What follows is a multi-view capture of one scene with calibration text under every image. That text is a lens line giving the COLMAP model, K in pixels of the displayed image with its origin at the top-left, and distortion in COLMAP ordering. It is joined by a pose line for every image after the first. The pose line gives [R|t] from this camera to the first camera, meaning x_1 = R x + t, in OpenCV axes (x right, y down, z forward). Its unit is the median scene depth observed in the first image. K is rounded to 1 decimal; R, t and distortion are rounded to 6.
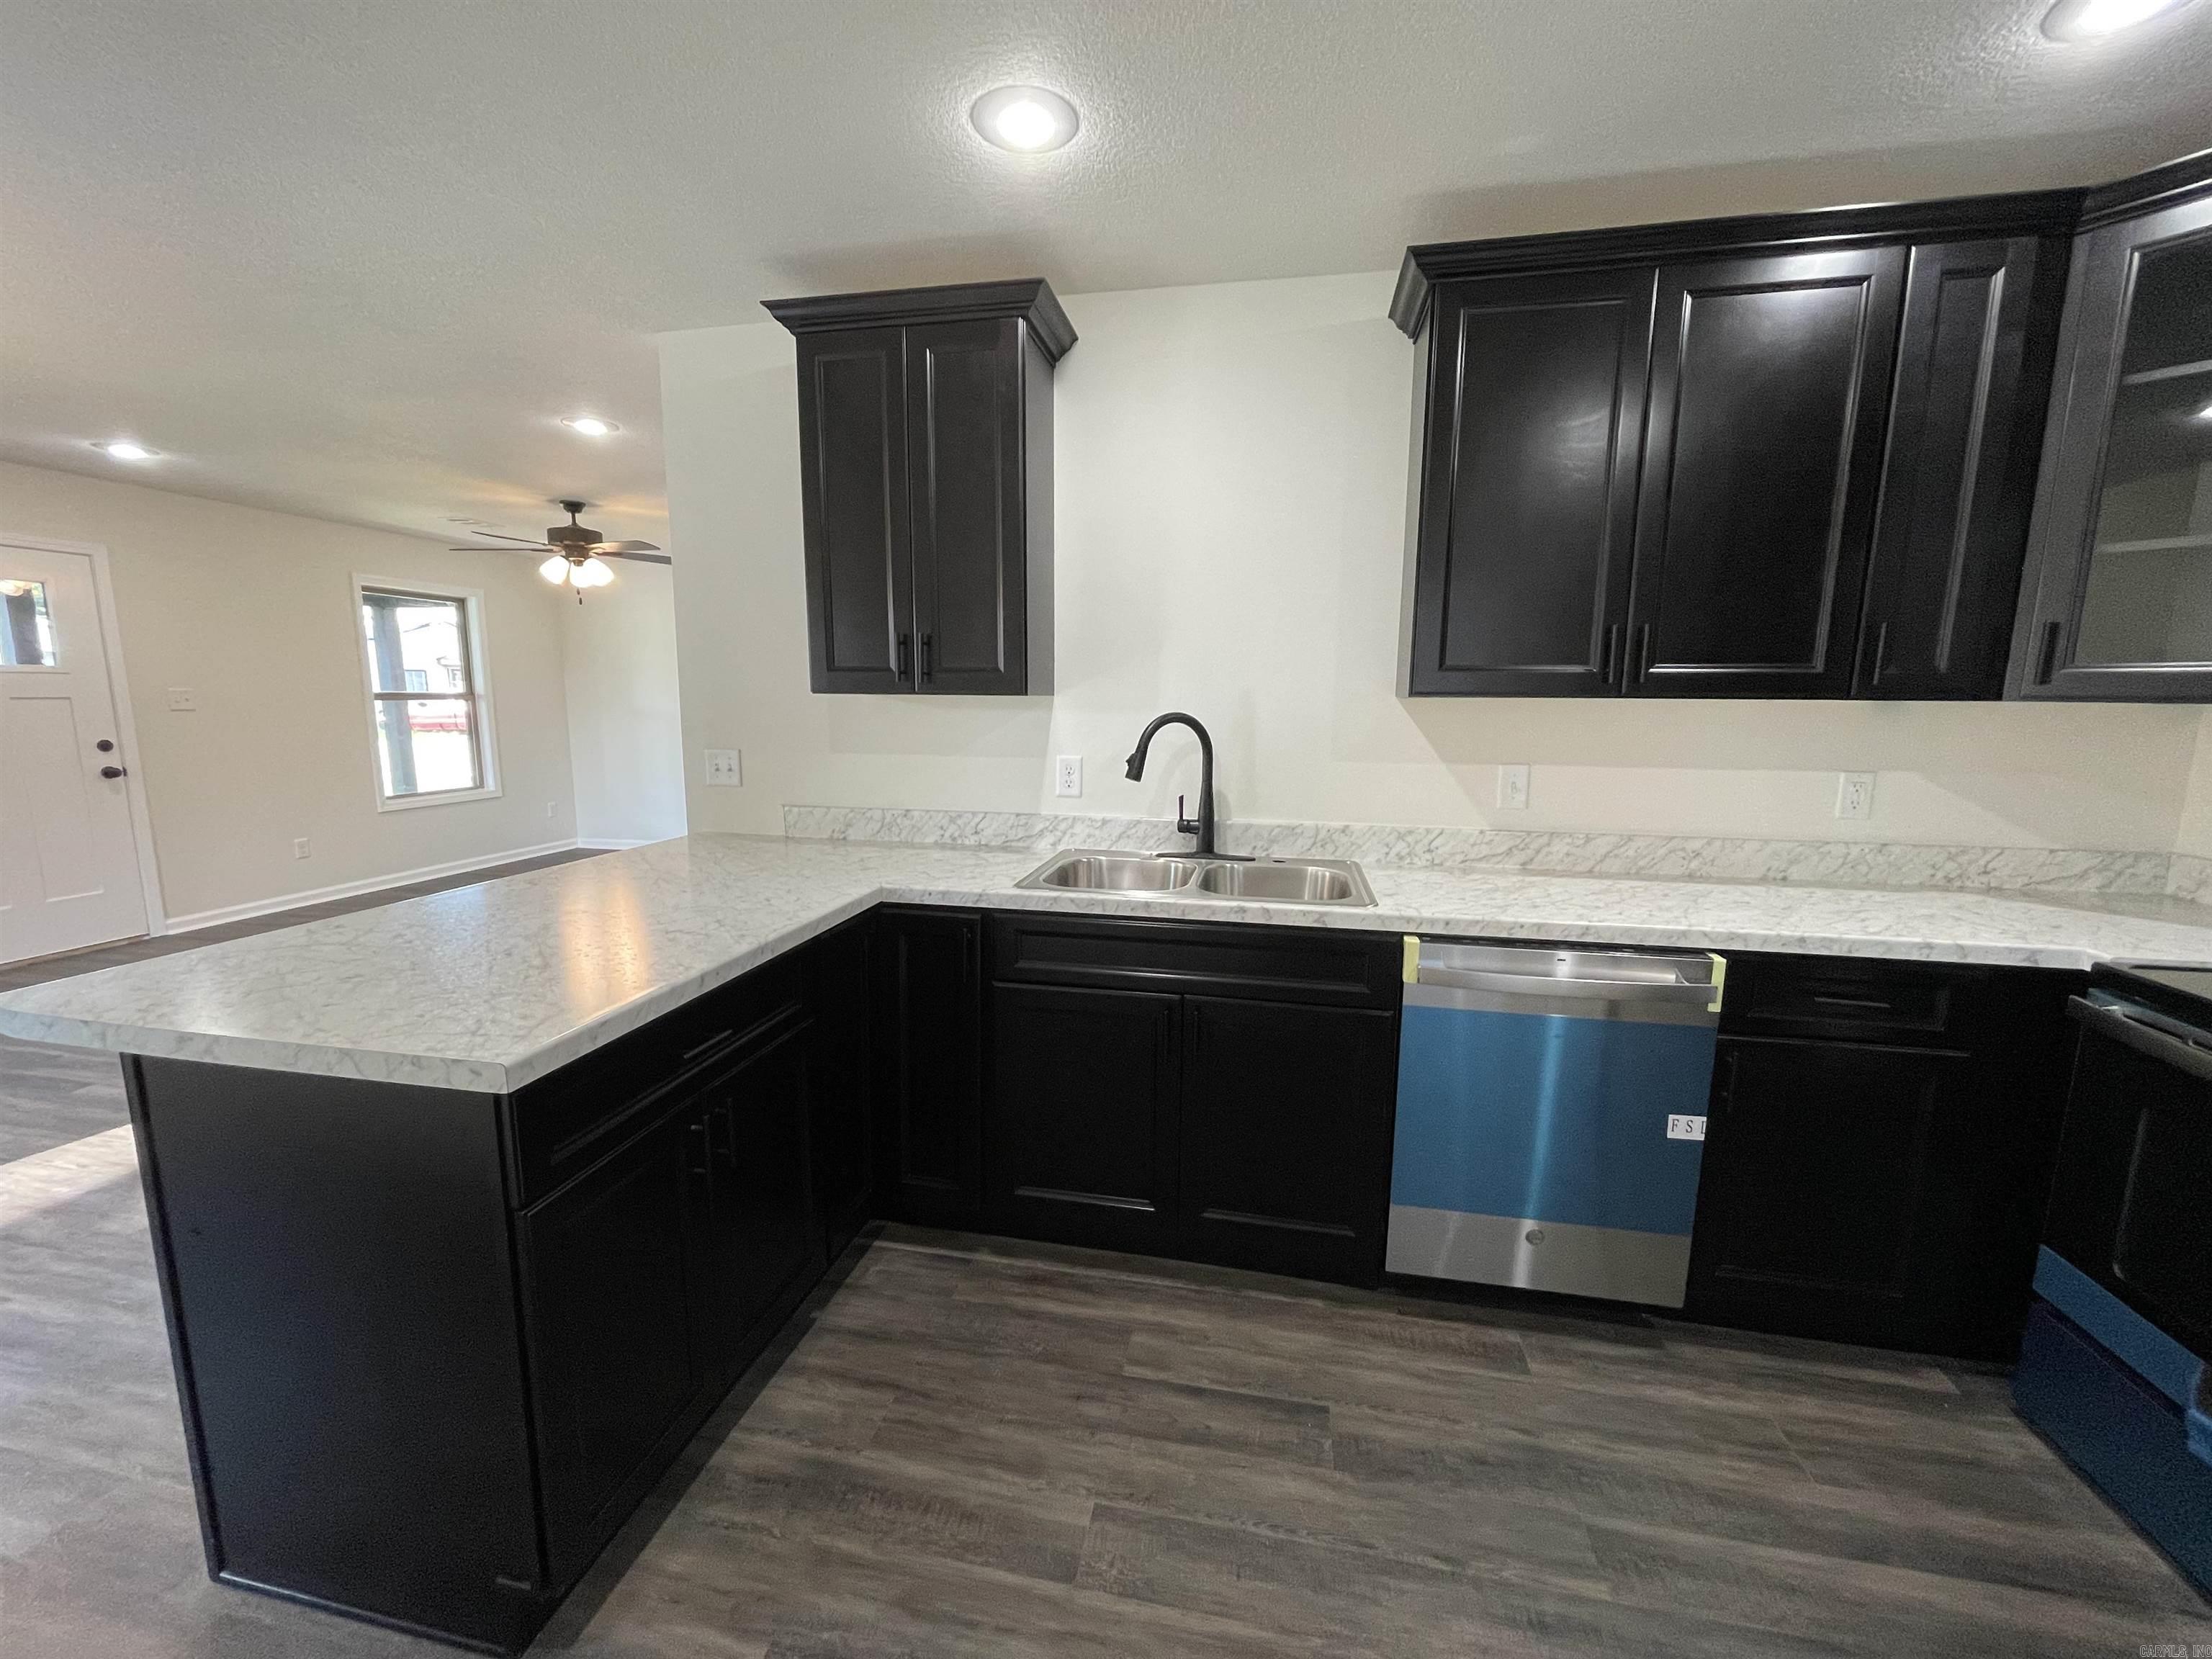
lens RADIAL K [[890.3, 0, 1096.6], [0, 890.3, 833.9], [0, 0, 1]] dist [-0.000830, -0.000264]
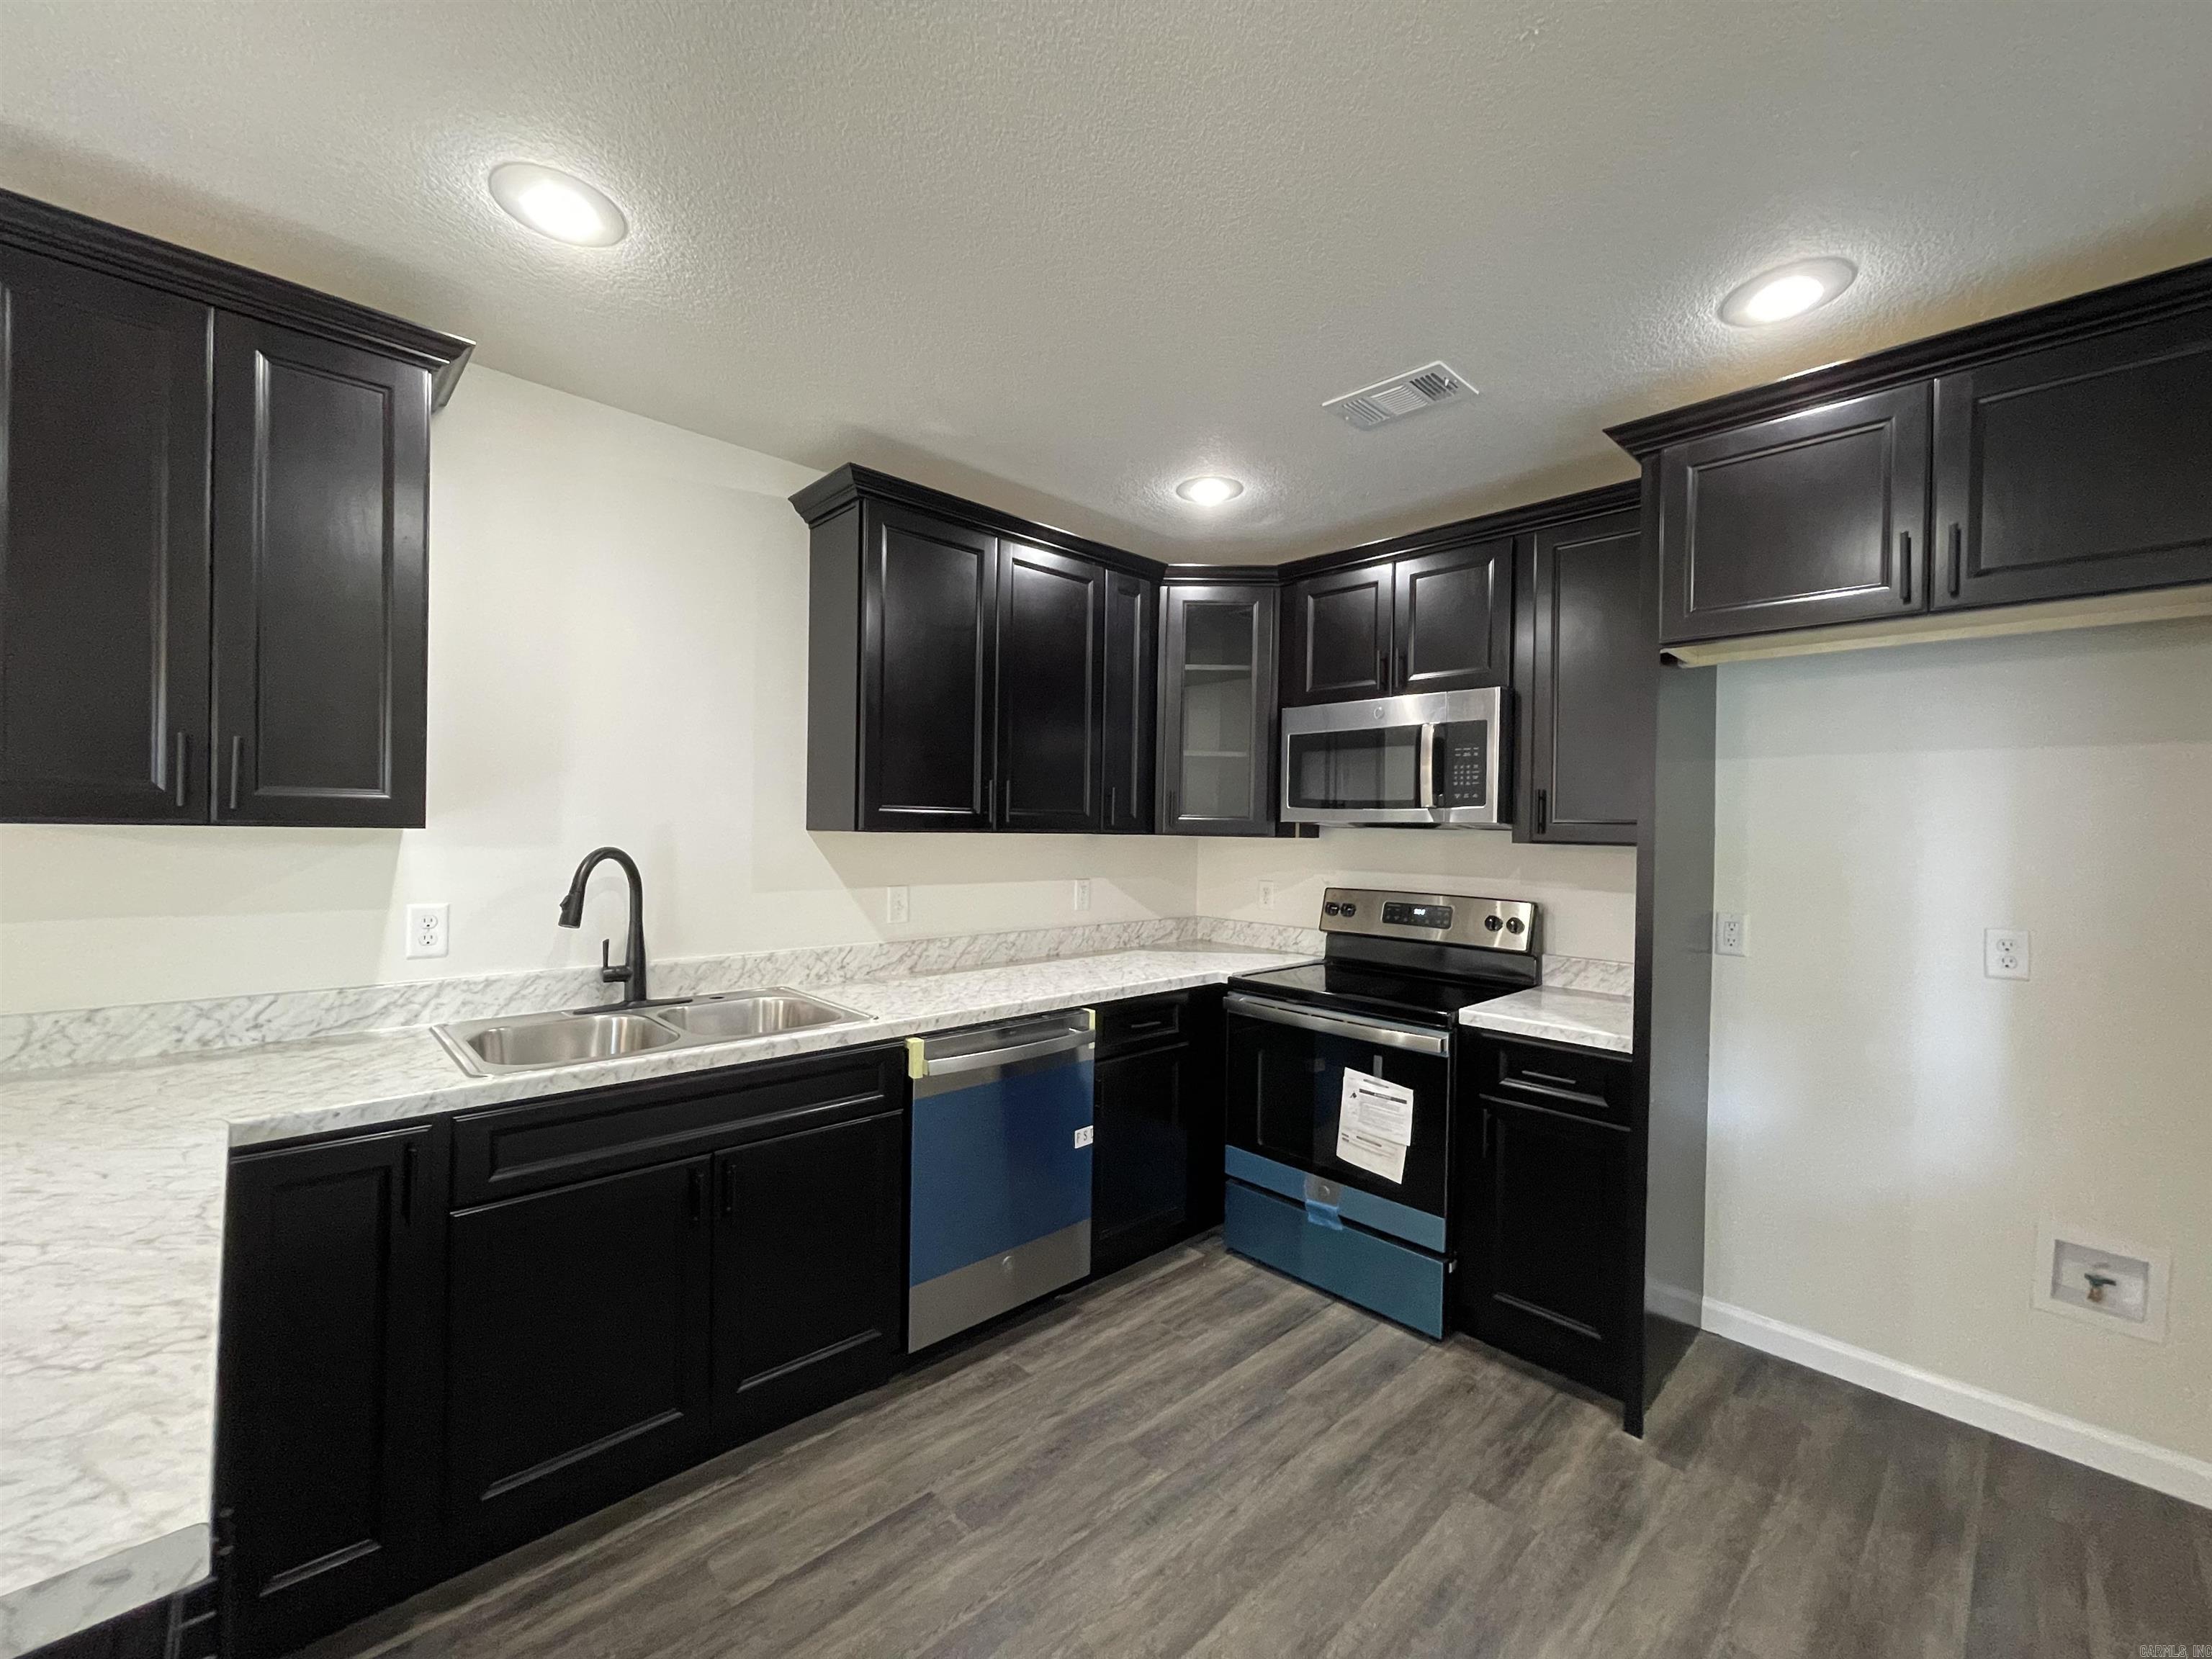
lens RADIAL K [[890.3, 0, 1096.6], [0, 890.3, 833.9], [0, 0, 1]] dist [-0.000830, -0.000264]
pose [[0.580432, -0.002782, 0.814304, -0.410473], [0.112409, 0.990694, -0.076740, -0.029666], [-0.806513, 0.136077, 0.575344, 0.095687]]
